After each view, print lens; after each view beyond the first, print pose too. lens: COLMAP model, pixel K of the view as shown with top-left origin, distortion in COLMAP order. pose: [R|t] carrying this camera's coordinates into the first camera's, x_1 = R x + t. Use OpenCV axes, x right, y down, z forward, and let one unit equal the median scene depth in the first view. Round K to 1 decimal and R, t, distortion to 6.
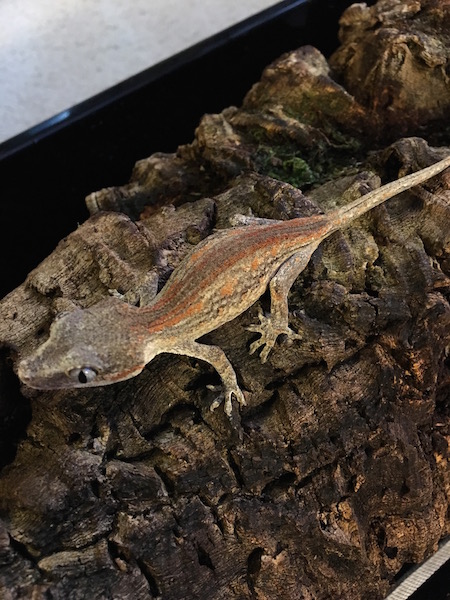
lens RADIAL K [[525.2, 0, 225.0], [0, 525.2, 300.0], [0, 0, 1]] dist [0.078977, -0.168273]
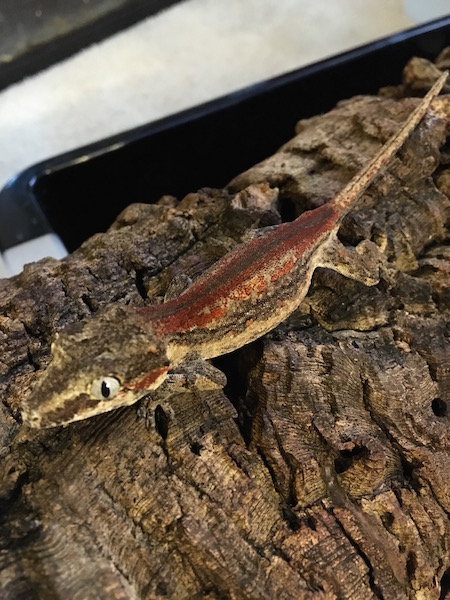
lens RADIAL K [[530.7, 0, 225.0], [0, 530.7, 300.0], [0, 0, 1]] dist [0.079752, -0.185966]
pose [[0.992064, 0.090056, -0.087747, -0.396402], [-0.102389, 0.983664, -0.148057, 0.506663], [0.072980, 0.155866, 0.985079, -0.107394]]
